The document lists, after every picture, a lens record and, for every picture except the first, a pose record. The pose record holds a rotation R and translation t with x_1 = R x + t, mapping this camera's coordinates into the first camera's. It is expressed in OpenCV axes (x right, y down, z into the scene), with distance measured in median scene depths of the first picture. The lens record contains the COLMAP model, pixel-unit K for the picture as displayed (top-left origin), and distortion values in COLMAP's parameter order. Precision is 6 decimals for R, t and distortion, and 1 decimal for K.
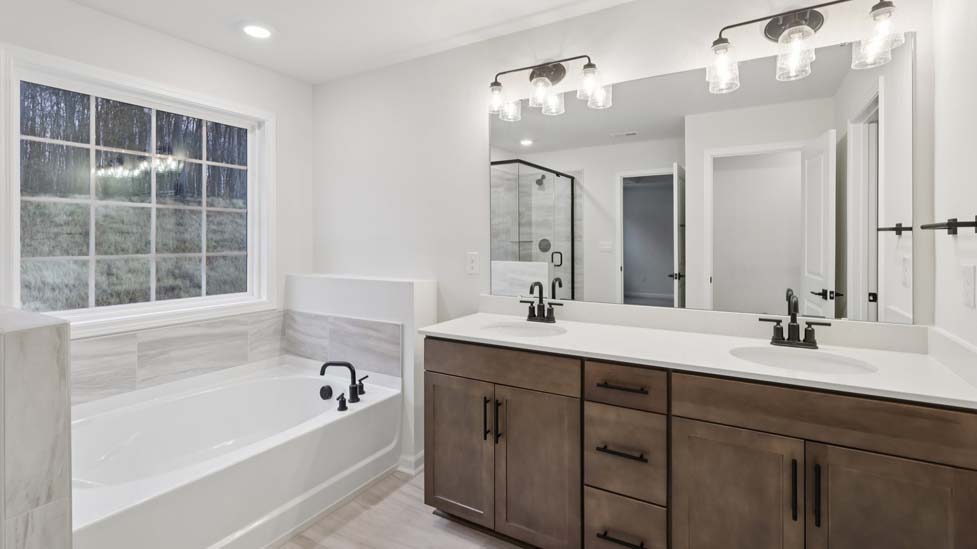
lens RADIAL K [[459.4, 0, 488.0], [0, 459.4, 239.6], [0, 0, 1]] dist [0.000852, -0.000224]
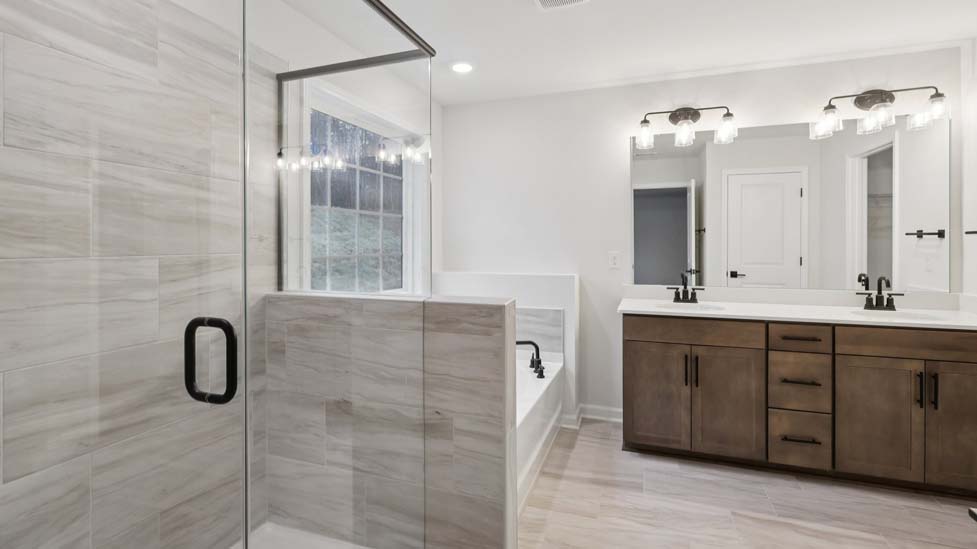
lens RADIAL K [[456.1, 0, 489.8], [0, 456.1, 243.6], [0, 0, 1]] dist [-0.000079, 0.000477]
pose [[0.981594, -0.001398, 0.190974, -0.704087], [0.001324, 0.999999, 0.000516, 0.005917], [-0.190975, -0.000254, 0.981595, -0.193927]]
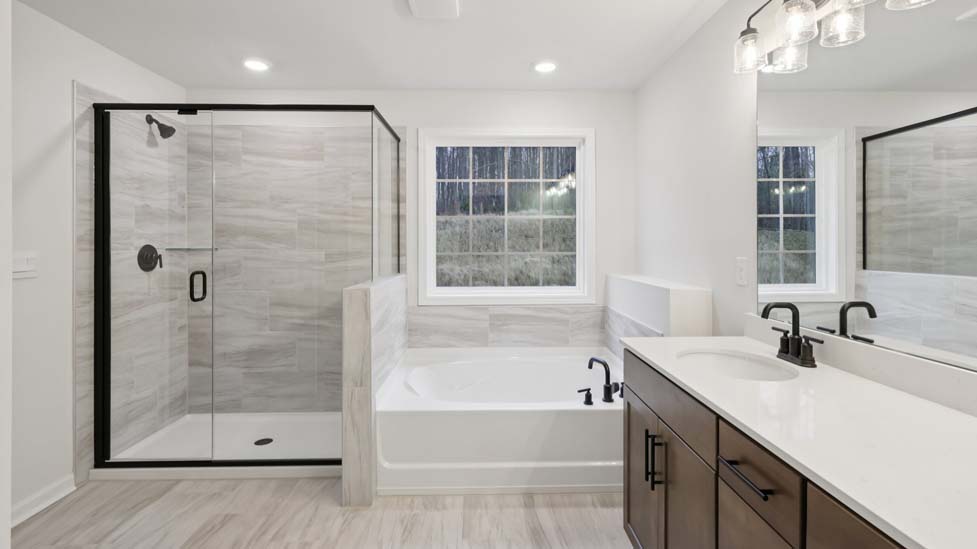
lens RADIAL K [[456.1, 0, 489.8], [0, 456.1, 243.6], [0, 0, 1]] dist [-0.000079, 0.000477]
pose [[0.523612, 0.002193, -0.851954, 0.458524], [0.001788, 0.999992, 0.003674, 0.000573], [0.851955, -0.003447, 0.523603, 0.269925]]
